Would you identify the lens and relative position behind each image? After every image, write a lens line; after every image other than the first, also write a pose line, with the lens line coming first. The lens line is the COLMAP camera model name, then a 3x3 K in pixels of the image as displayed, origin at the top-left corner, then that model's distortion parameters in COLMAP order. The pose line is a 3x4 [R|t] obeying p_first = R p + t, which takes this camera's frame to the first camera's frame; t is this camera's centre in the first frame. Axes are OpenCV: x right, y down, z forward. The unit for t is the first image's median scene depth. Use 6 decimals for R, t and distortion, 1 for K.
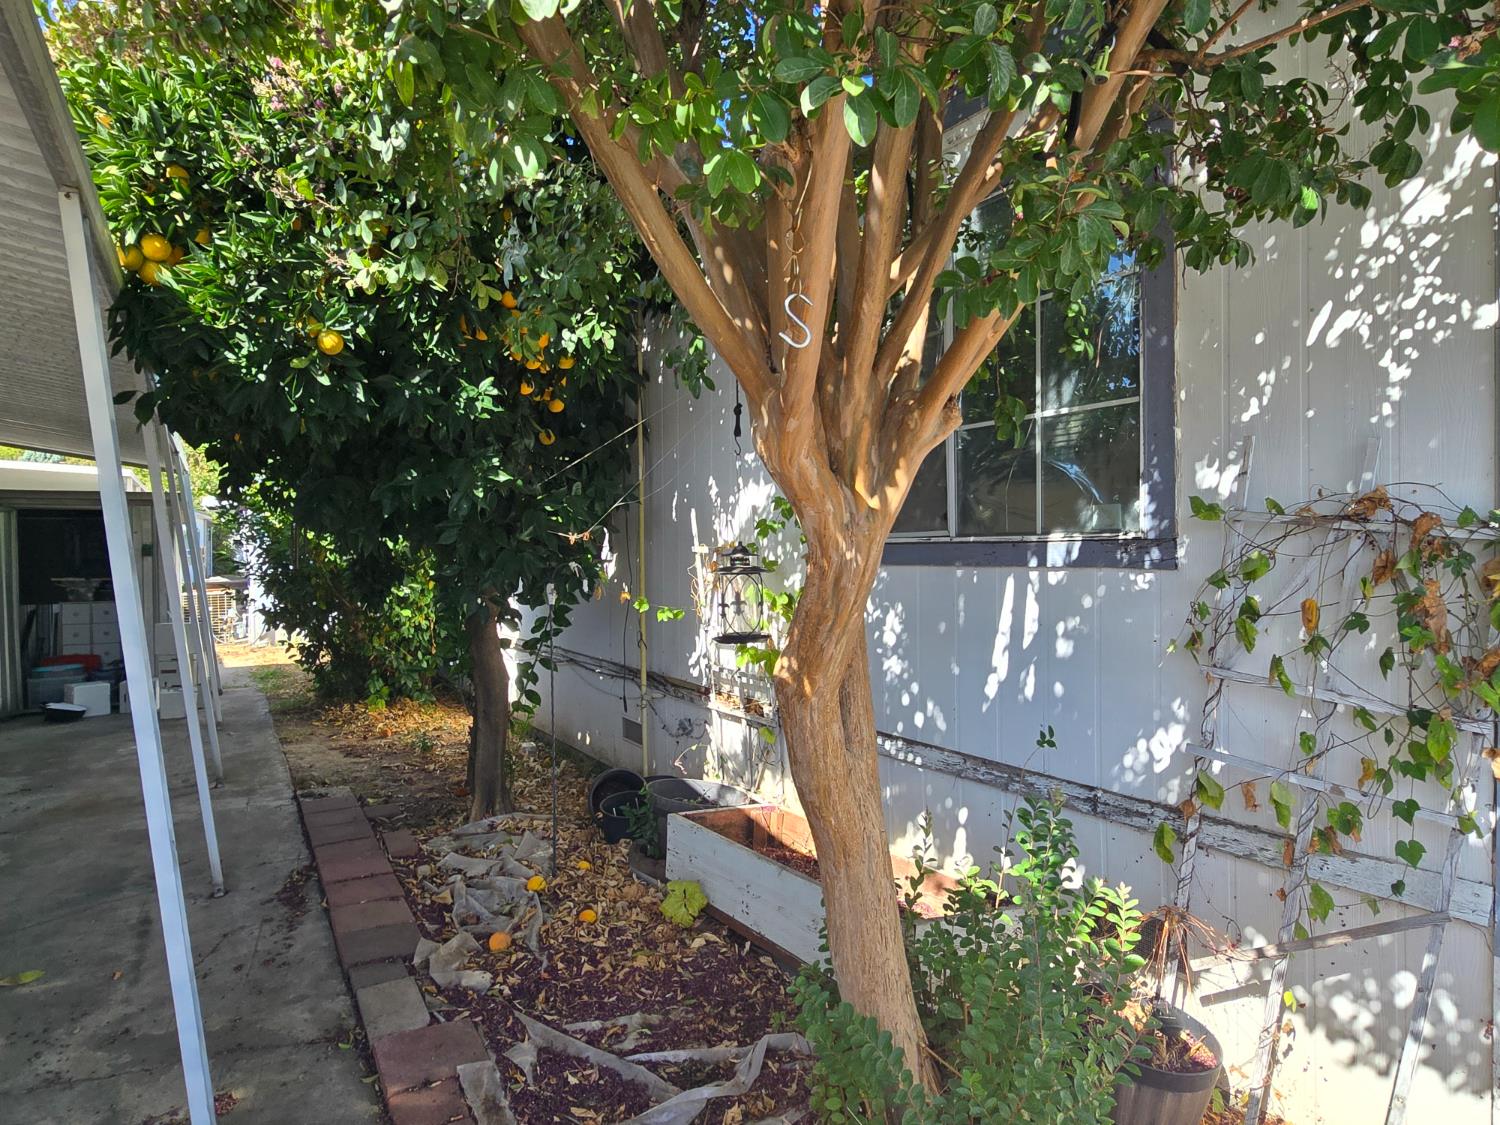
lens RADIAL K [[897.8, 0, 754.9], [0, 897.8, 552.2], [0, 0, 1]] dist [0.008455, -0.000641]
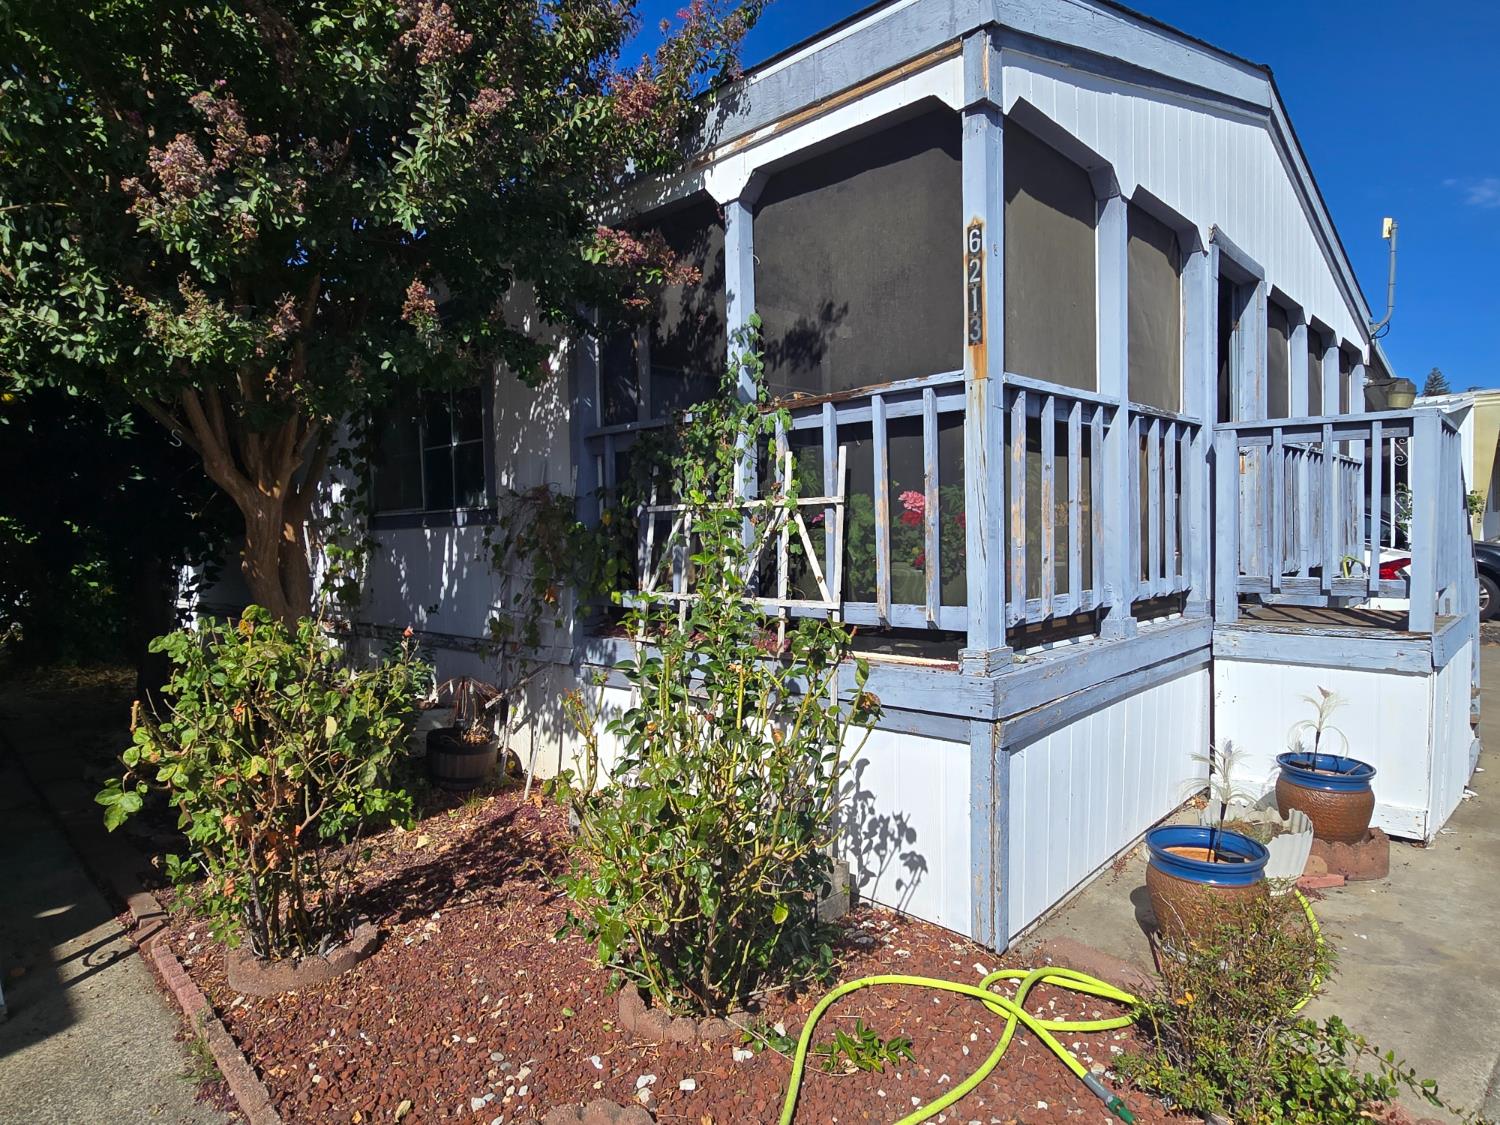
lens RADIAL K [[897.8, 0, 754.9], [0, 897.8, 552.2], [0, 0, 1]] dist [0.008455, -0.000641]
pose [[0.971854, -0.023307, 0.234430, 0.473849], [0.019594, 0.999643, 0.018157, 0.047507], [-0.234769, -0.013052, 0.971963, -0.948135]]
